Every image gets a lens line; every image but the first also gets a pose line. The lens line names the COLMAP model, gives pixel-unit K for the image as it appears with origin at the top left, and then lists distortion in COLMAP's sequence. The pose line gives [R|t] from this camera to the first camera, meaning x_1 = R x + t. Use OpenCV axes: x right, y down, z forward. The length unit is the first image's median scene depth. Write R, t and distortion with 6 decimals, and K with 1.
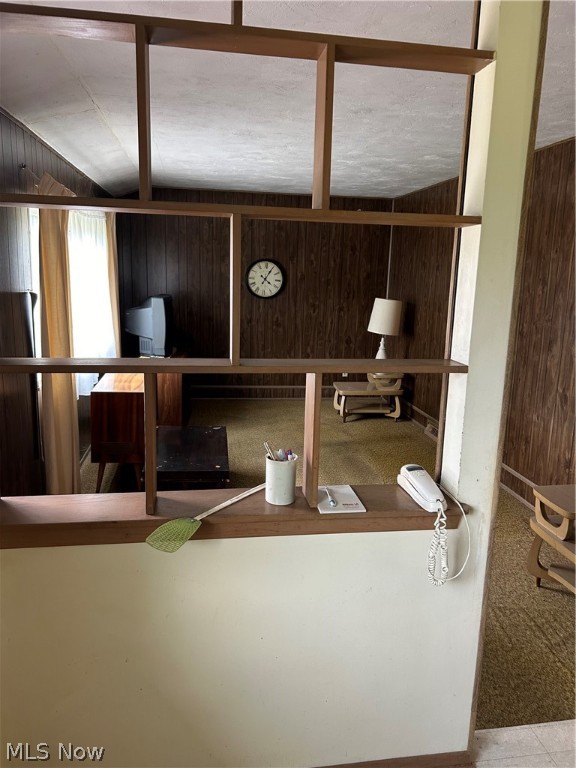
lens RADIAL K [[574.6, 0, 288.0], [0, 574.6, 384.0], [0, 0, 1]] dist [0.027356, -0.005684]
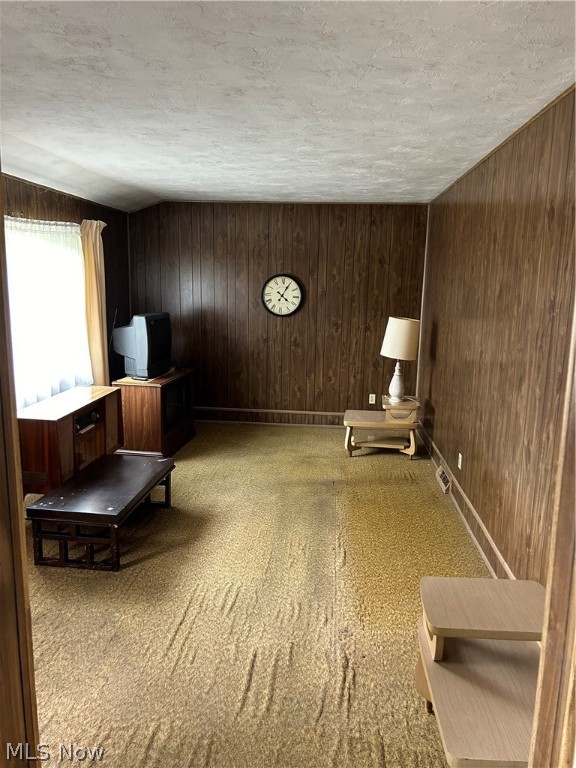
lens RADIAL K [[574.6, 0, 288.0], [0, 574.6, 384.0], [0, 0, 1]] dist [0.027356, -0.005684]
pose [[0.975477, 0.030032, -0.218043, 0.189336], [-0.035569, 0.999136, -0.021512, -0.022198], [0.217209, 0.028740, 0.975702, 0.110949]]
